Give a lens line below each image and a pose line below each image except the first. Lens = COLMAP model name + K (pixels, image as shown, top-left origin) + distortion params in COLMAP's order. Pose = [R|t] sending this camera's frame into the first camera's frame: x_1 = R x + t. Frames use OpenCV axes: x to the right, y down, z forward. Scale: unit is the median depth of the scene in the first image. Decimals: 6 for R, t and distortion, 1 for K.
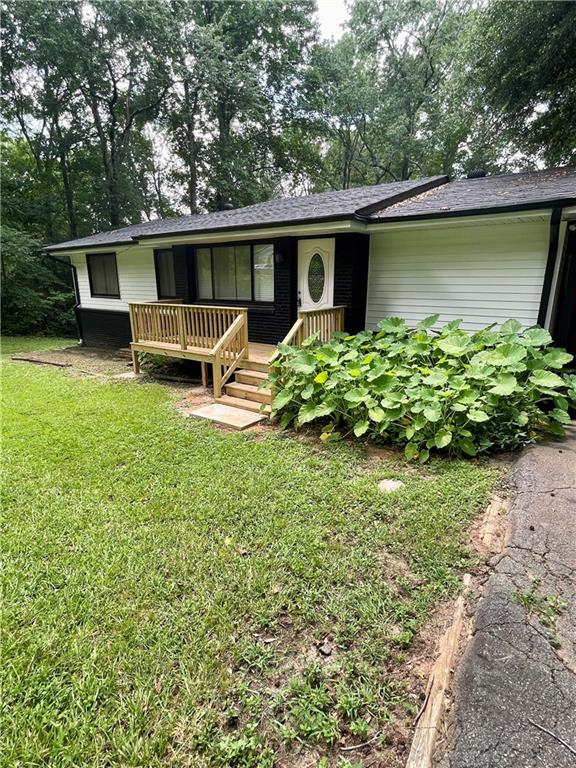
lens RADIAL K [[380.4, 0, 288.0], [0, 380.4, 384.0], [0, 0, 1]] dist [-0.001239, -0.000091]
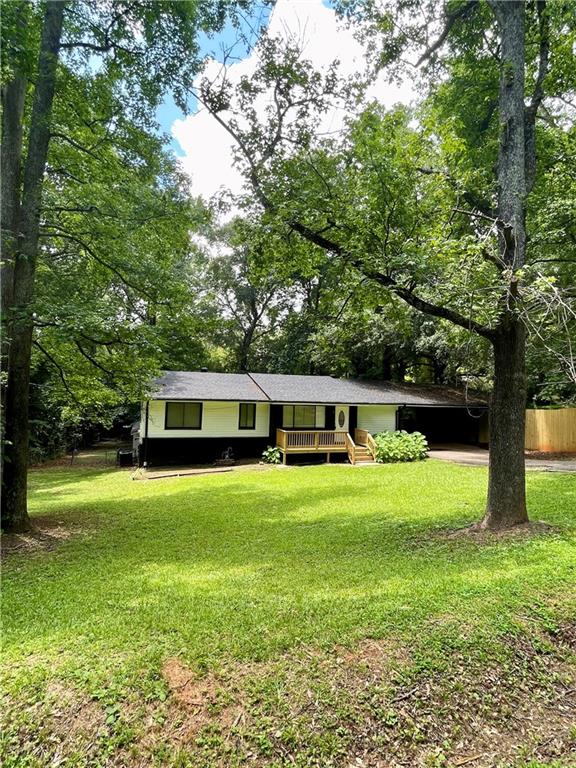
lens RADIAL K [[417.7, 0, 288.0], [0, 417.7, 384.0], [0, 0, 1]] dist [-0.000063, -0.000065]
pose [[0.598532, 0.032271, 0.800448, -2.758602], [0.184306, 0.966838, -0.176794, -0.060916], [-0.779609, 0.253345, 0.572736, -0.533652]]
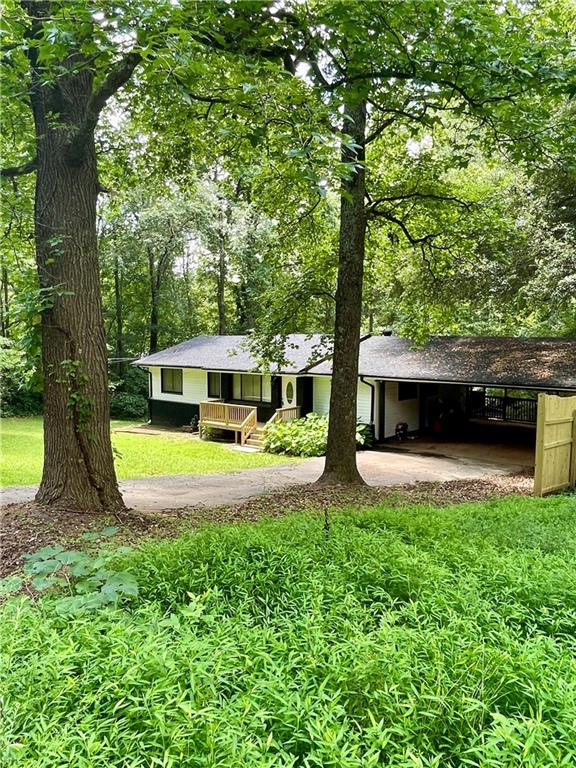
lens RADIAL K [[573.5, 0, 288.0], [0, 573.5, 384.0], [0, 0, 1]] dist [0.000009, 0.000024]
pose [[0.996337, 0.008690, -0.085075, 0.359156], [-0.024411, 0.982332, -0.185547, 0.289577], [0.081960, 0.186944, 0.978946, -2.311394]]
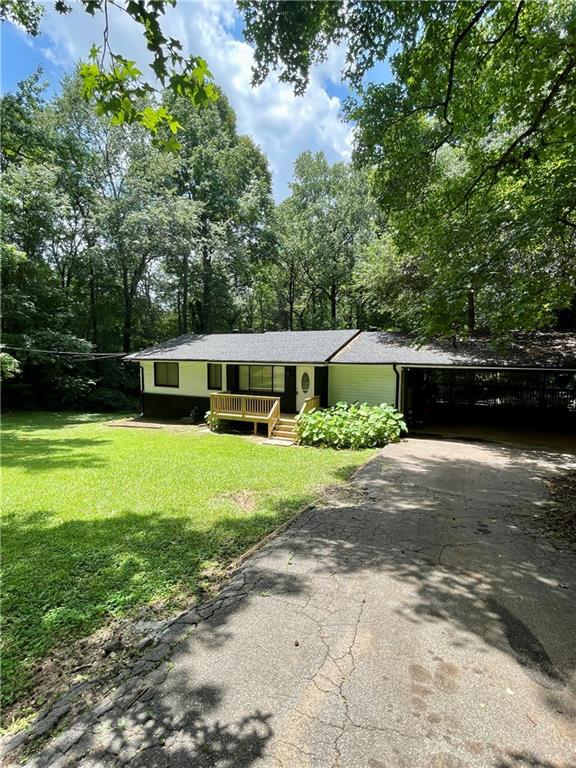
lens RADIAL K [[364.0, 0, 288.0], [0, 364.0, 384.0], [0, 0, 1]] dist [0.001564, 0.000046]
pose [[0.987974, -0.007338, 0.154448, -0.368089], [0.035302, 0.983197, -0.179102, 0.106141], [-0.150539, 0.182401, 0.971632, -1.073660]]
